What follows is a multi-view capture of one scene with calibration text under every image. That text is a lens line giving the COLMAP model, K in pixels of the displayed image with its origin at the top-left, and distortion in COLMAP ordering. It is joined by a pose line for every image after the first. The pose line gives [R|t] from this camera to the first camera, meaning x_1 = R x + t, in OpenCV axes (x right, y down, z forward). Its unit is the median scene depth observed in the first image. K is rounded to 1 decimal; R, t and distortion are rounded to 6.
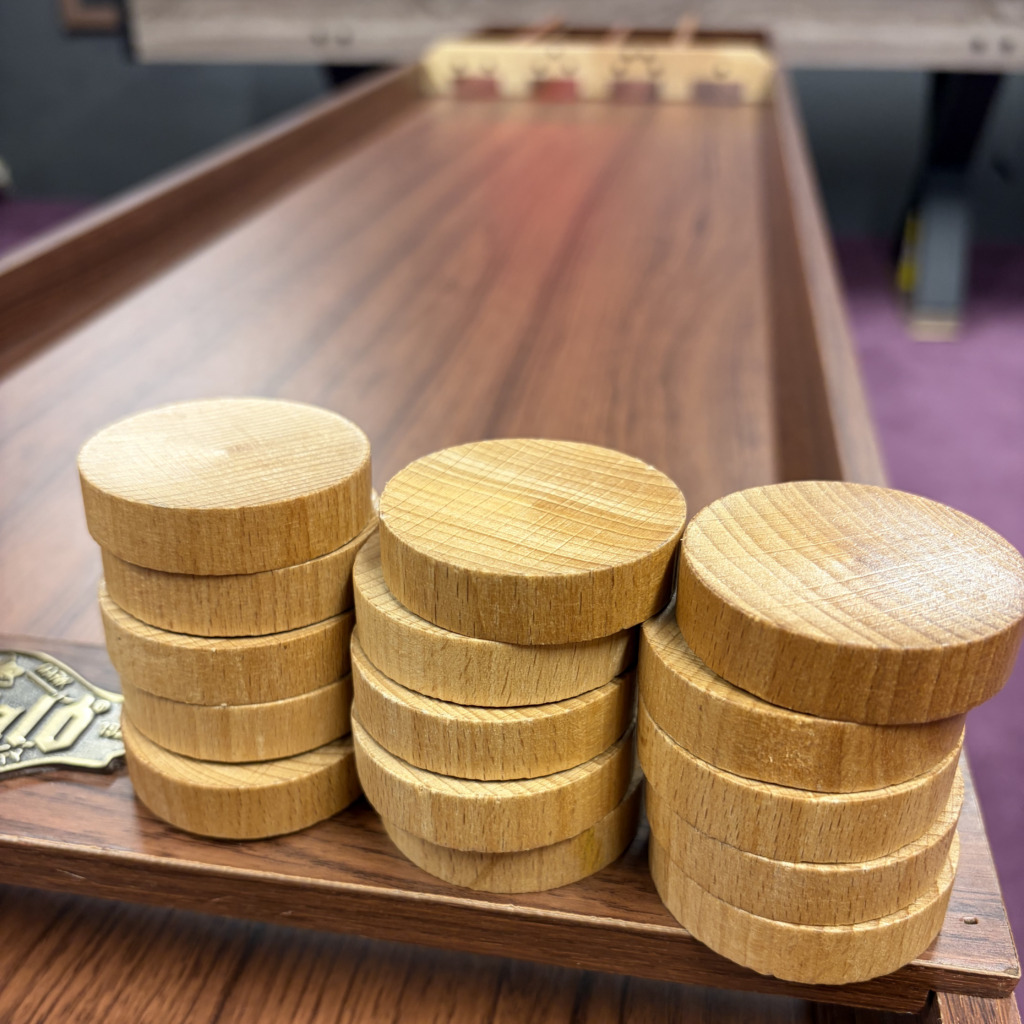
lens RADIAL K [[1093.8, 0, 512.0], [0, 1093.8, 512.0], [0, 0, 1]] dist [-0.075030, 0.119607]
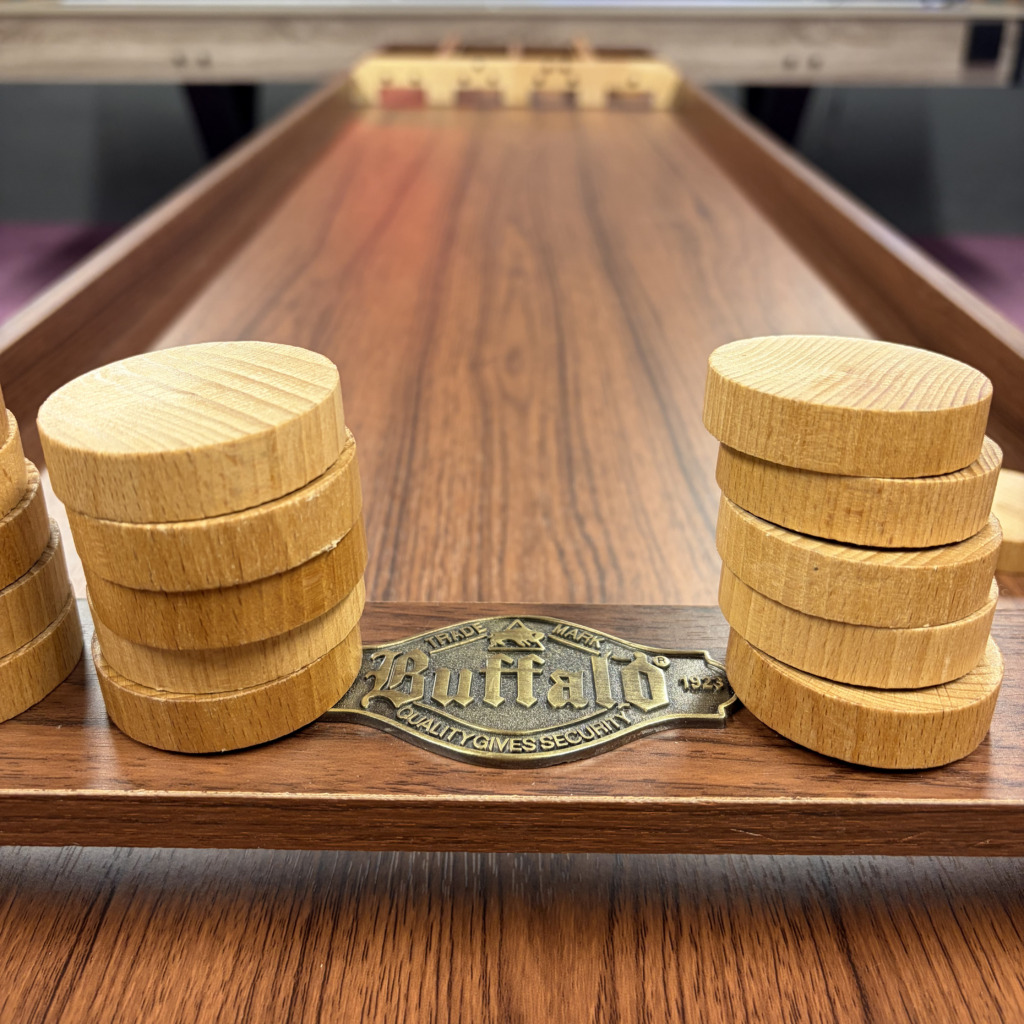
lens RADIAL K [[1045.9, 0, 510.9], [0, 1045.9, 421.0], [0, 0, 1]] dist [0.004034, 0.005577]
pose [[0.984779, -0.059990, 0.163130, -0.760396], [0.073764, 0.994083, -0.079734, 0.040933], [-0.157382, 0.090553, 0.983377, 0.115497]]
